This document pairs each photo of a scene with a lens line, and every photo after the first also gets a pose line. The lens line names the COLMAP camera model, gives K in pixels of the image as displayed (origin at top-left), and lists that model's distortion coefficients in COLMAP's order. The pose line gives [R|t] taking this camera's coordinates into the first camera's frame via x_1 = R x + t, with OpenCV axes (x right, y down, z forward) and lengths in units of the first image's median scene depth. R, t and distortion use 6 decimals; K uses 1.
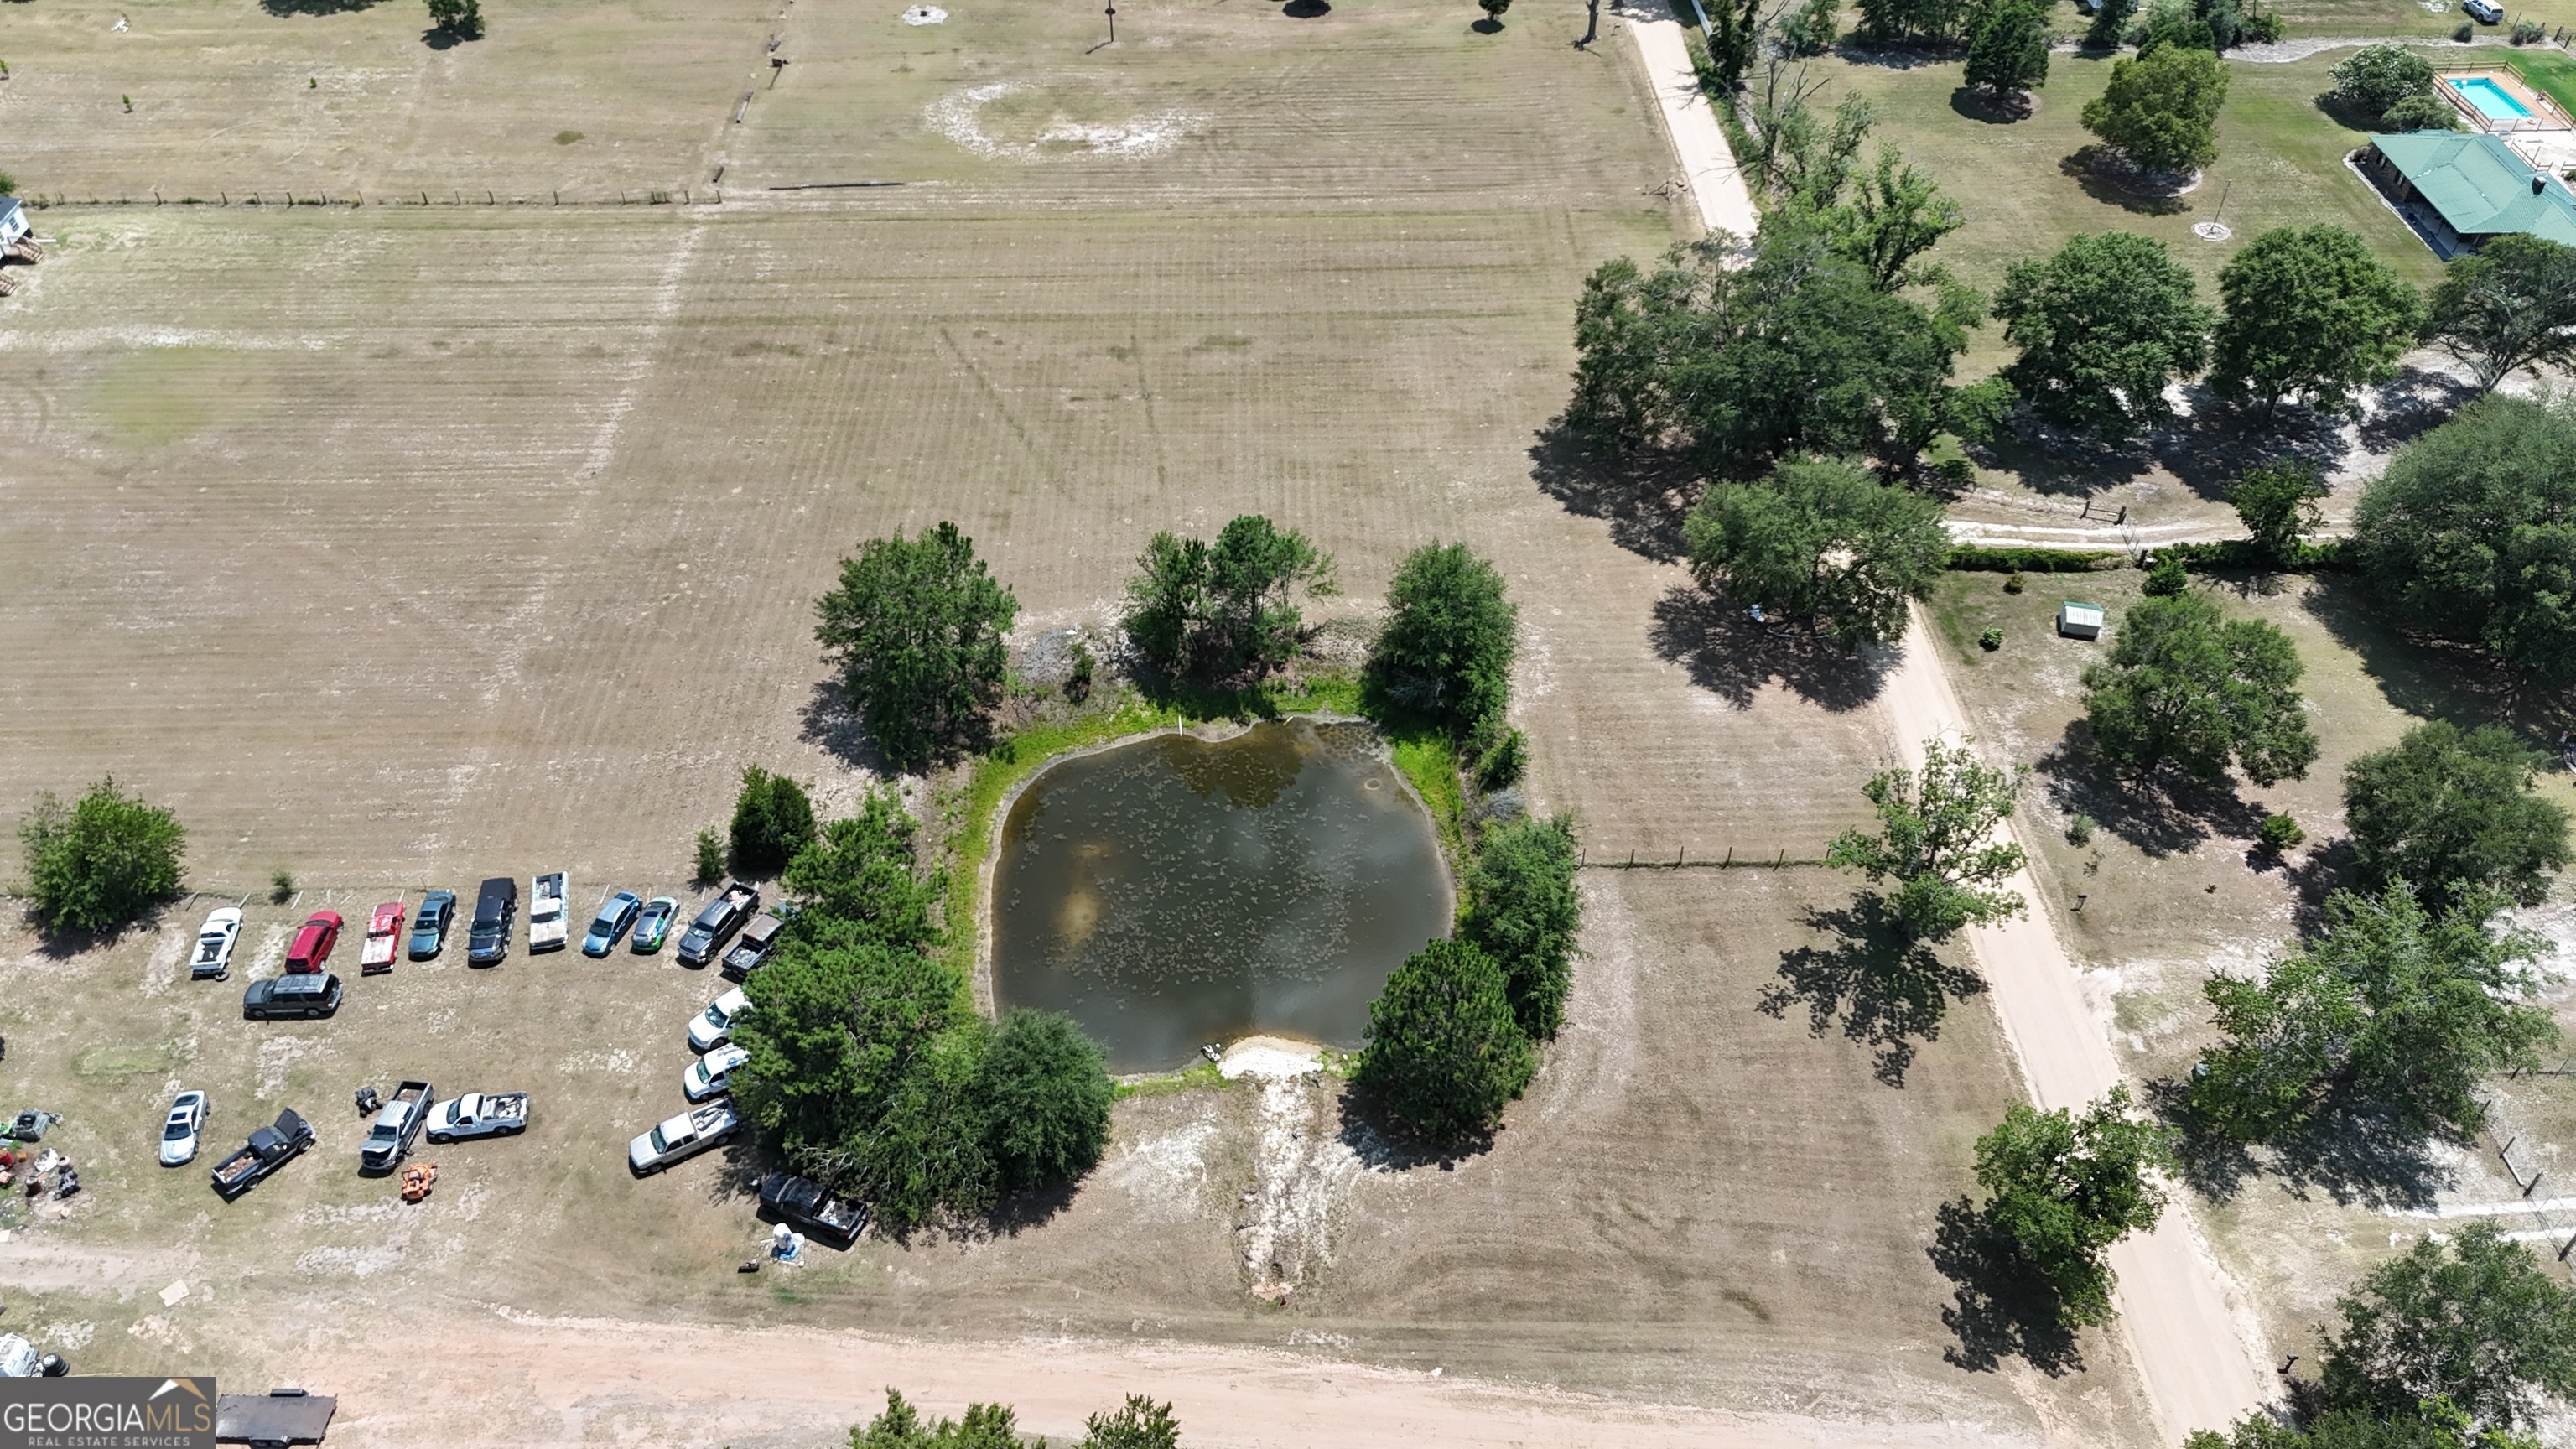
lens RADIAL K [[1917.0, 0, 1294.4], [0, 1917.0, 713.3], [0, 0, 1]] dist [0.076004, -0.094510]
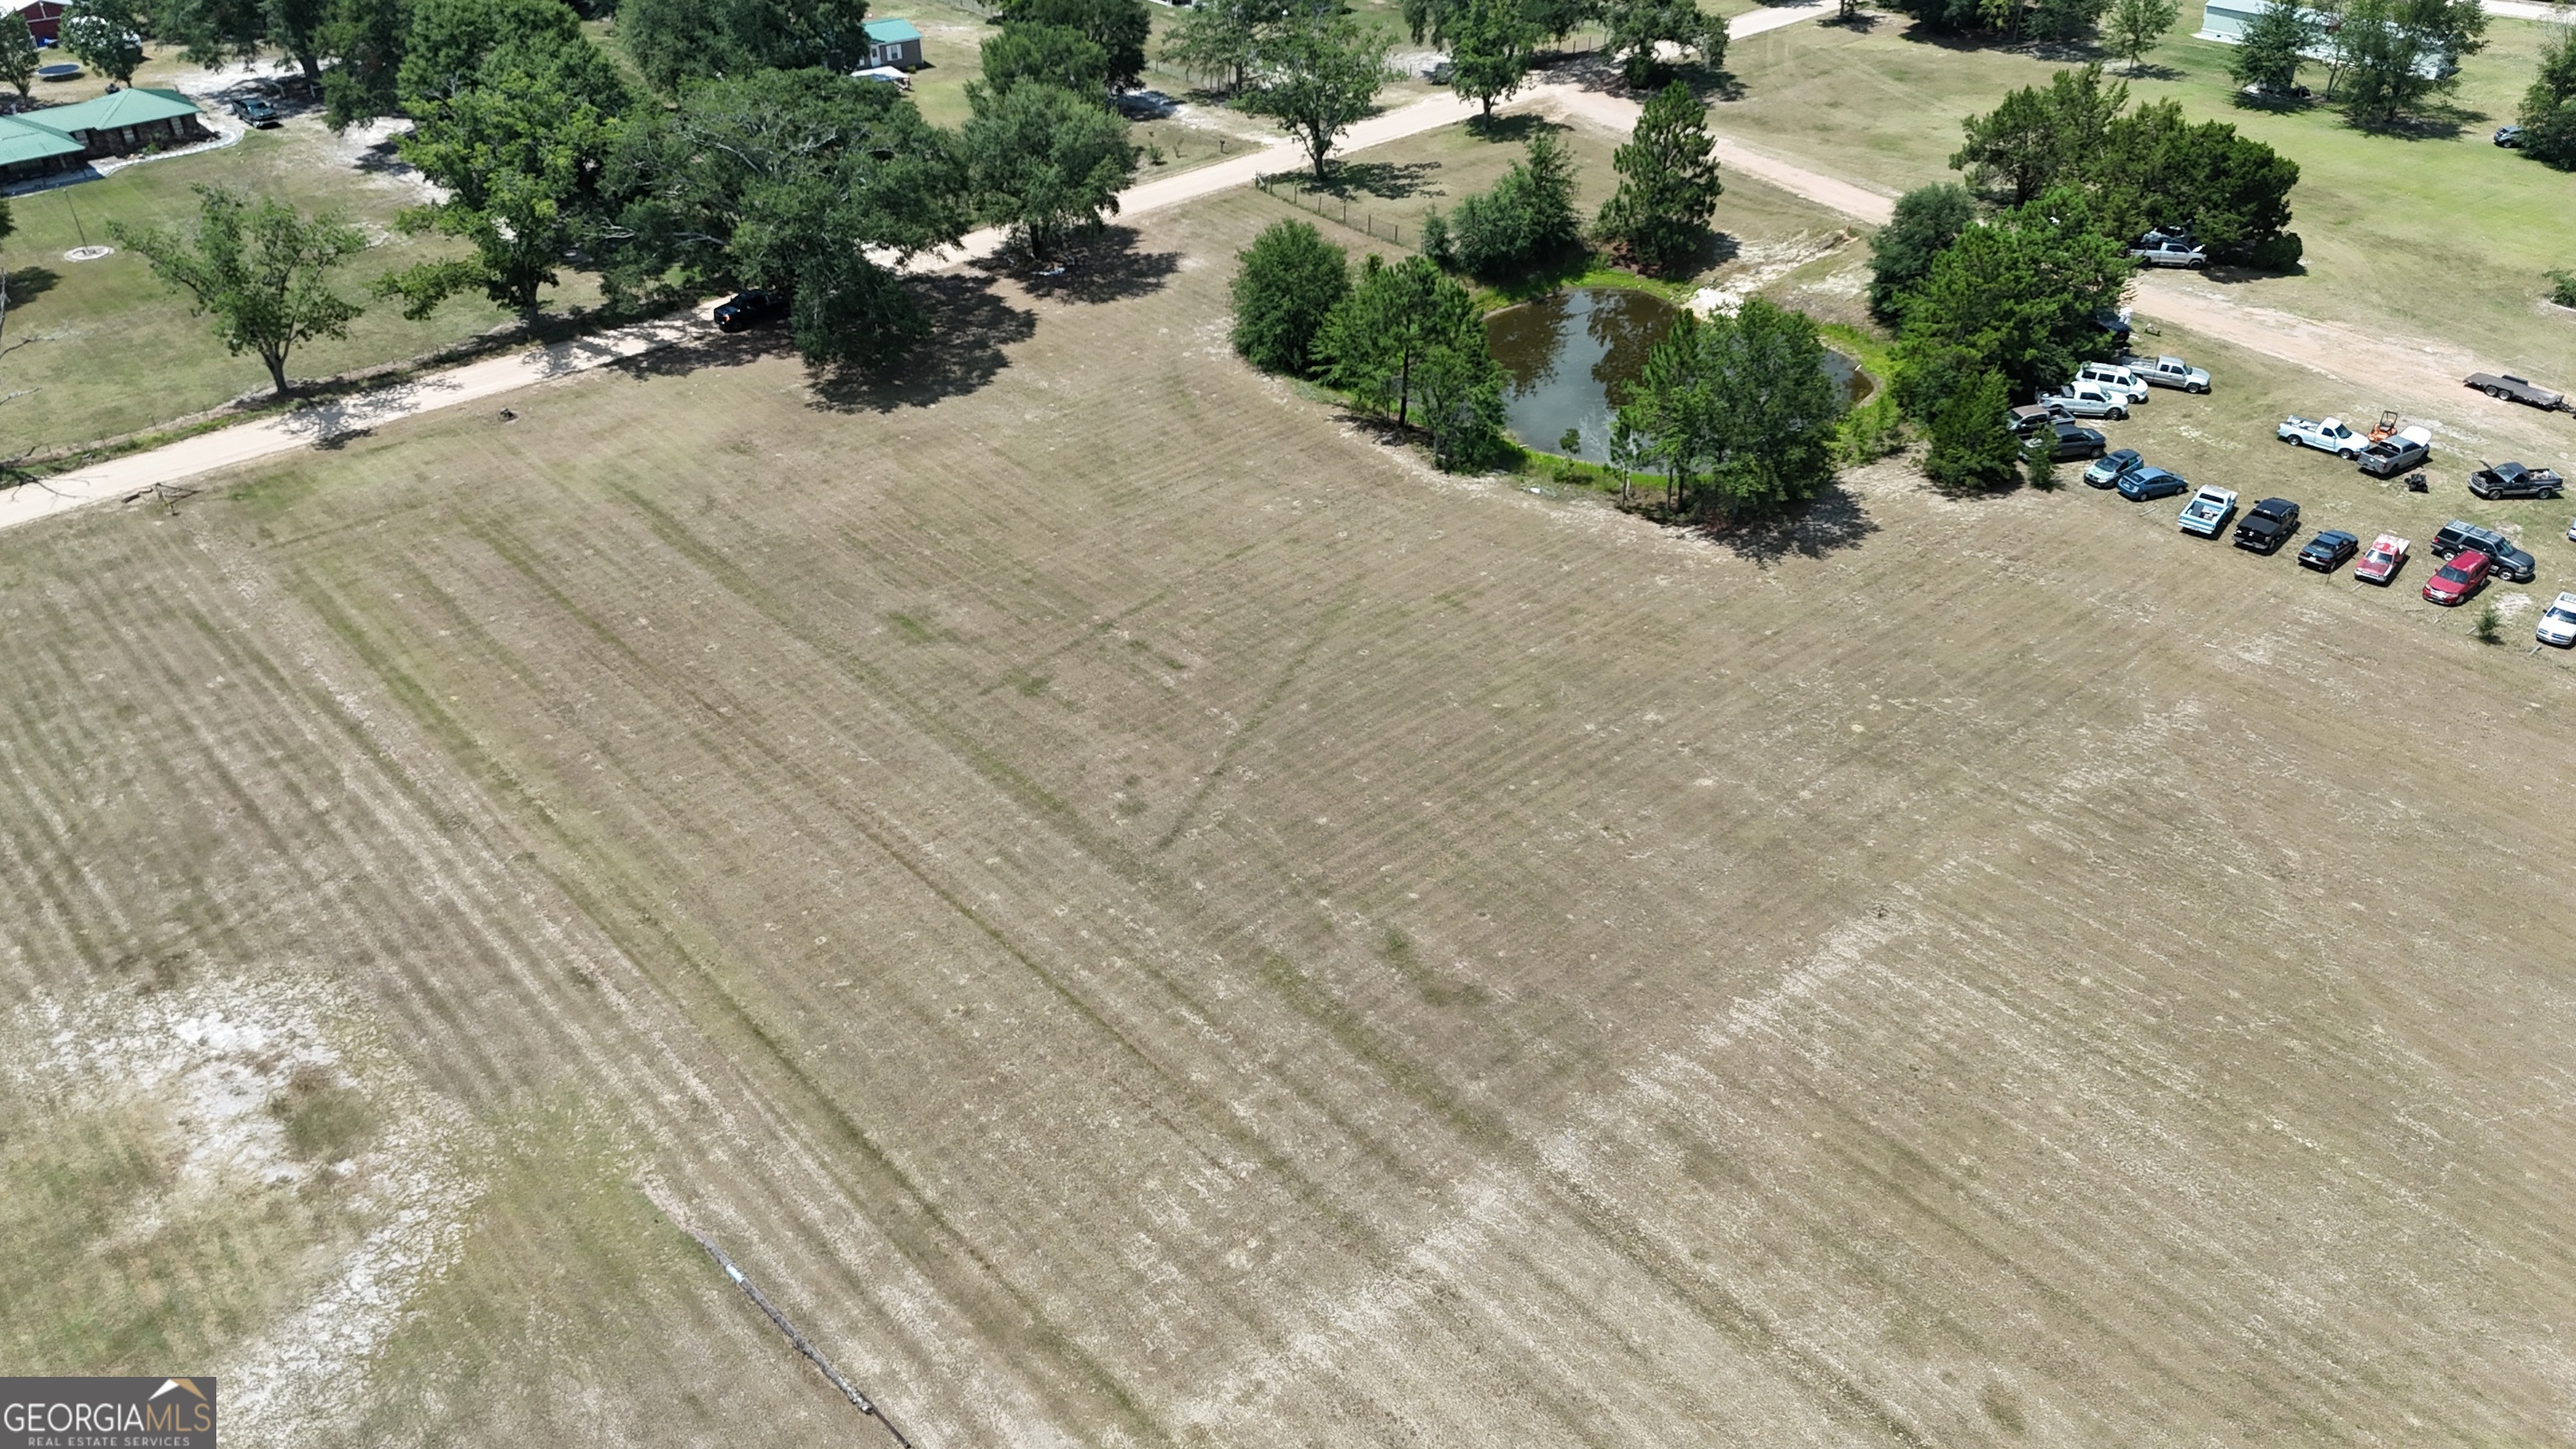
lens RADIAL K [[1906.1, 0, 1288.0], [0, 1906.1, 724.5], [0, 0, 1]] dist [0.085875, -0.092219]
pose [[-0.645792, -0.431716, 0.629741, -0.580670], [0.513122, 0.365360, 0.776671, -0.670611], [-0.565383, 0.824702, -0.014424, 1.062144]]
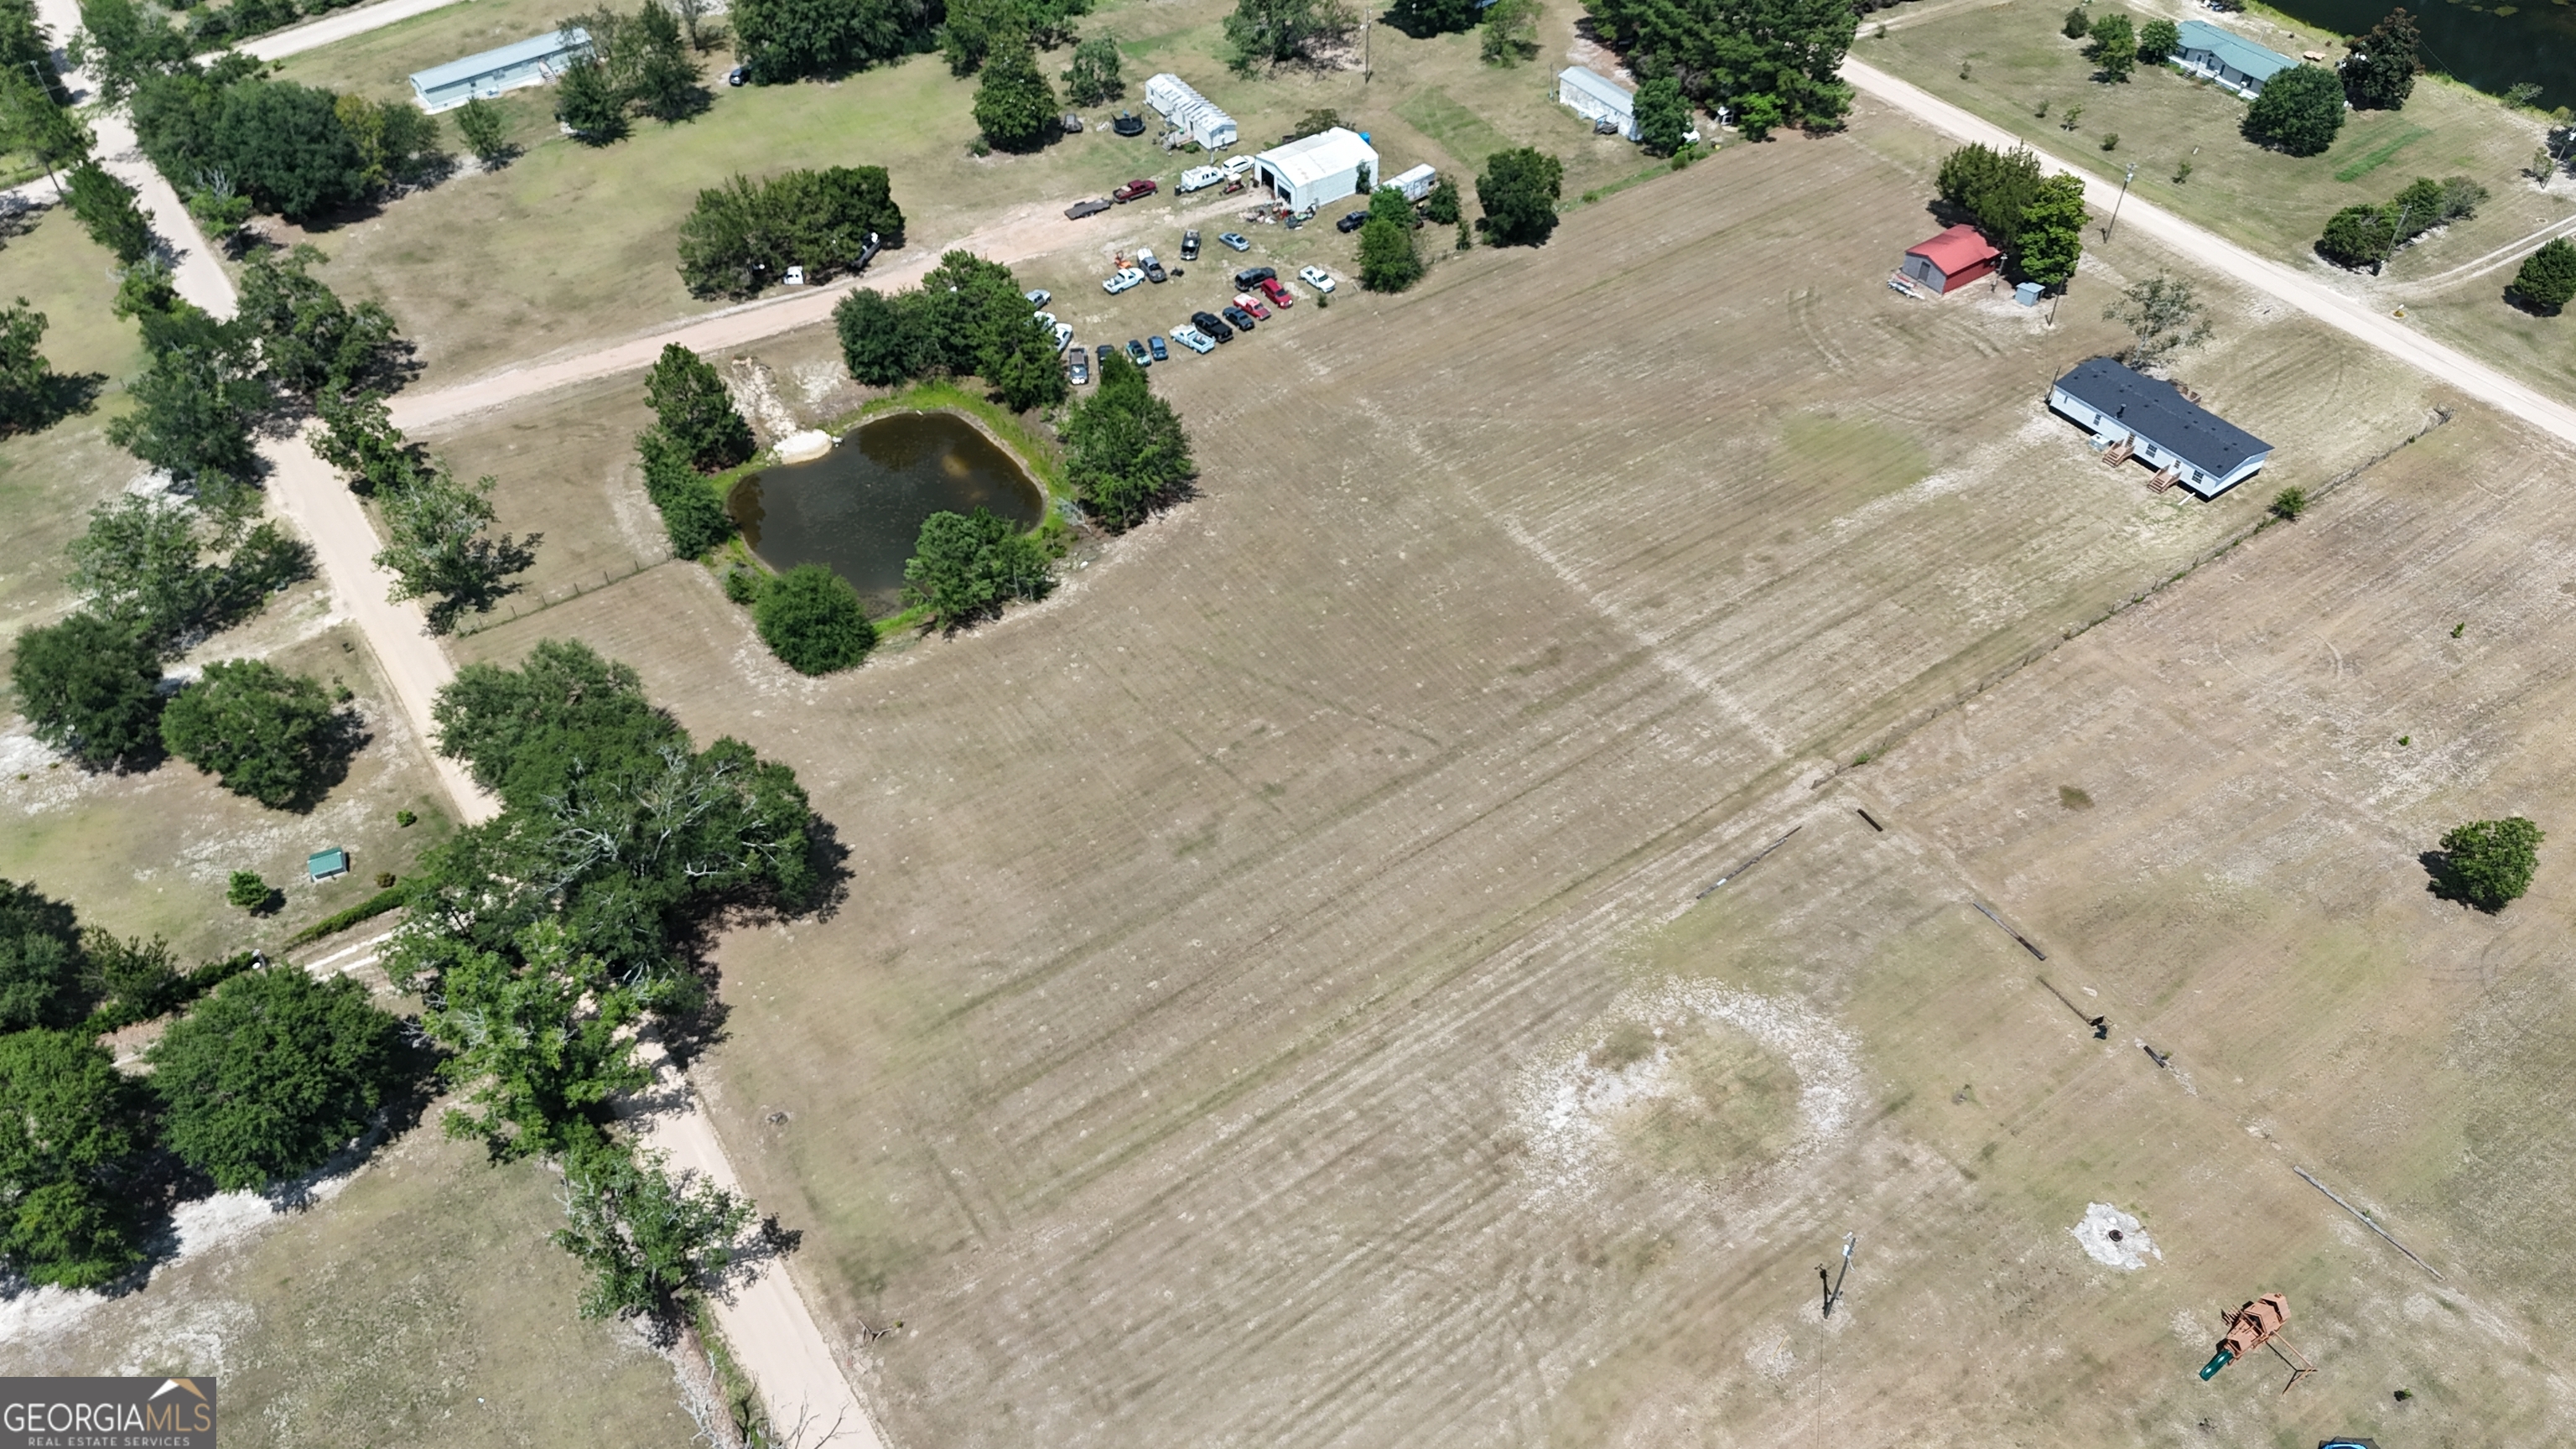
lens RADIAL K [[1917.0, 0, 1294.4], [0, 1917.0, 713.3], [0, 0, 1]] dist [0.076004, -0.094510]
pose [[-0.838397, 0.382554, -0.388257, 0.306816], [-0.364739, 0.135567, 0.921188, -1.244773], [0.405039, 0.913933, 0.025873, 1.026632]]
